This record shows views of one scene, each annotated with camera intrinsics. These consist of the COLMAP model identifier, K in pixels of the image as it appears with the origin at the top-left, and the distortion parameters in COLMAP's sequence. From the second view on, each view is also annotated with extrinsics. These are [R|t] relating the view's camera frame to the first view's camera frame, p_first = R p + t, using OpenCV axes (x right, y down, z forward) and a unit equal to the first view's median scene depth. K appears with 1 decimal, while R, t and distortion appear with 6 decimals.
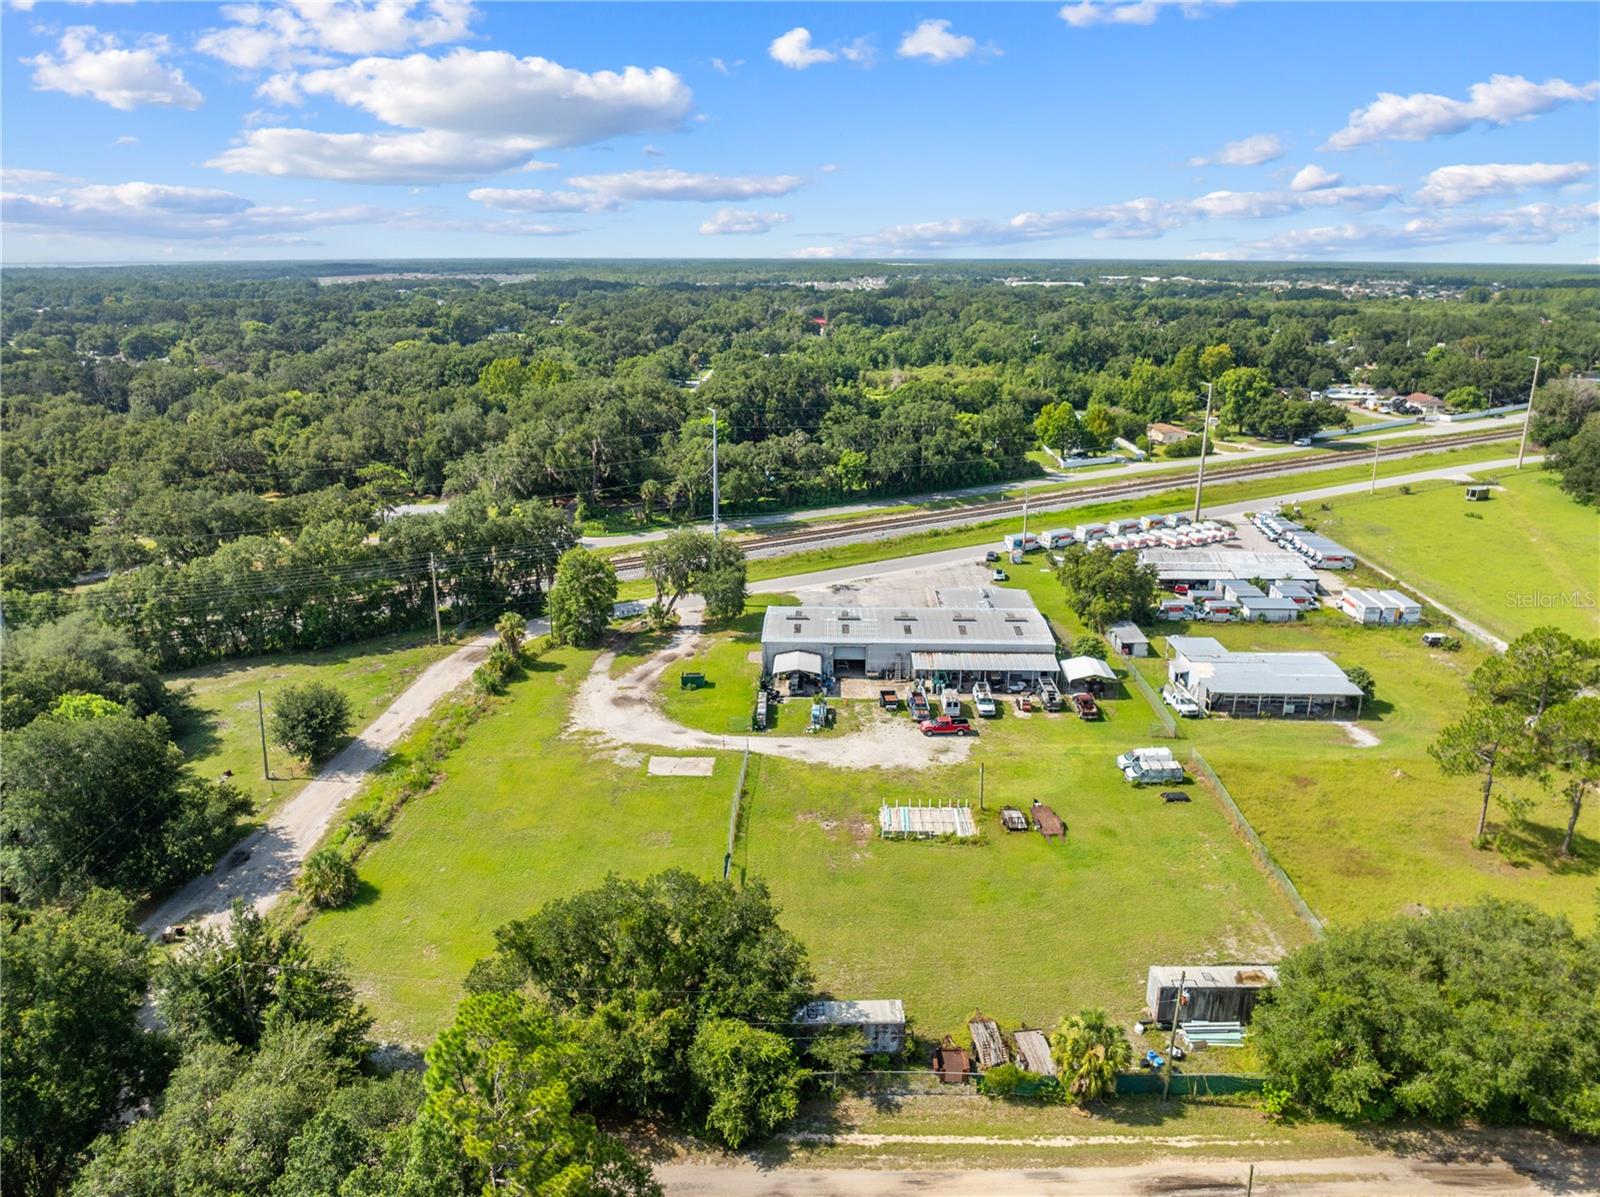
lens RADIAL K [[1127.8, 0, 807.5], [0, 1127.8, 600.4], [0, 0, 1]] dist [-0.027335, -0.007728]
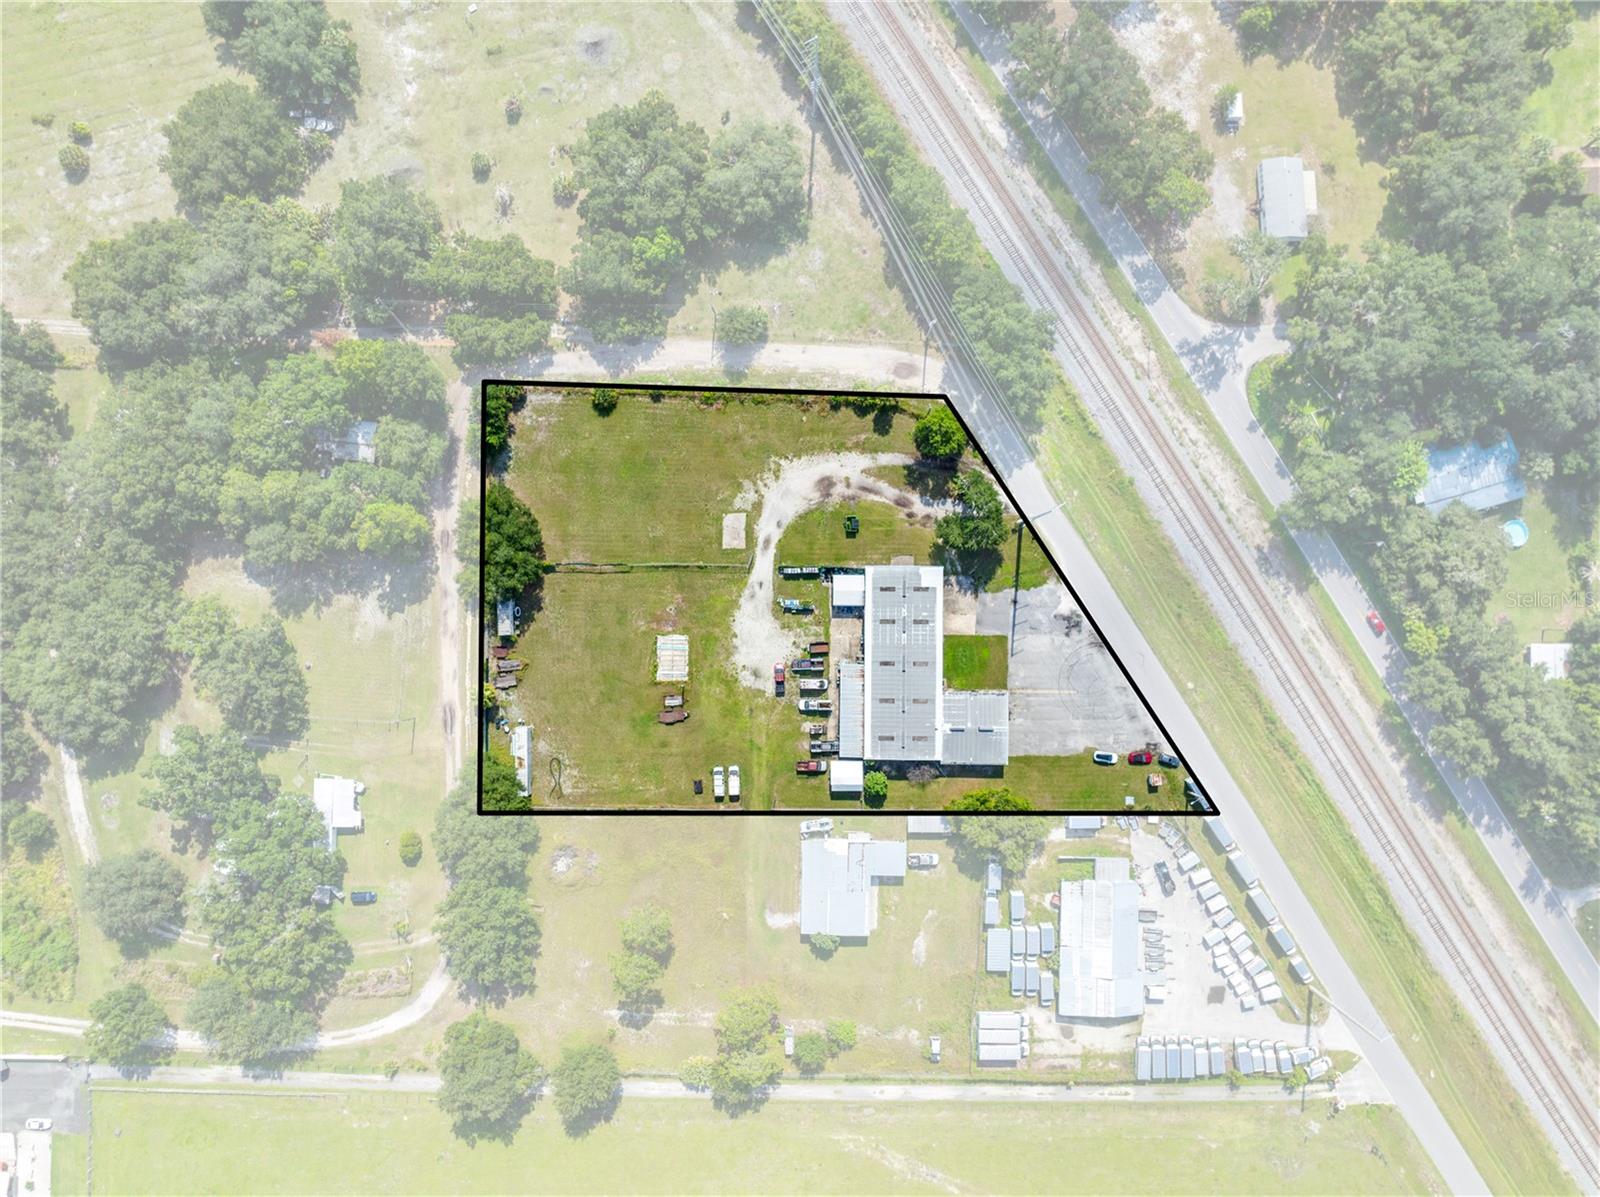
lens RADIAL K [[1132.7, 0, 807.8], [0, 1132.7, 595.4], [0, 0, 1]] dist [-0.028939, -0.002245]
pose [[0.014498, 0.999354, -0.032886, 0.052086], [-0.288151, 0.035670, 0.956920, -1.518617], [0.957475, -0.004397, 0.288482, 0.523220]]
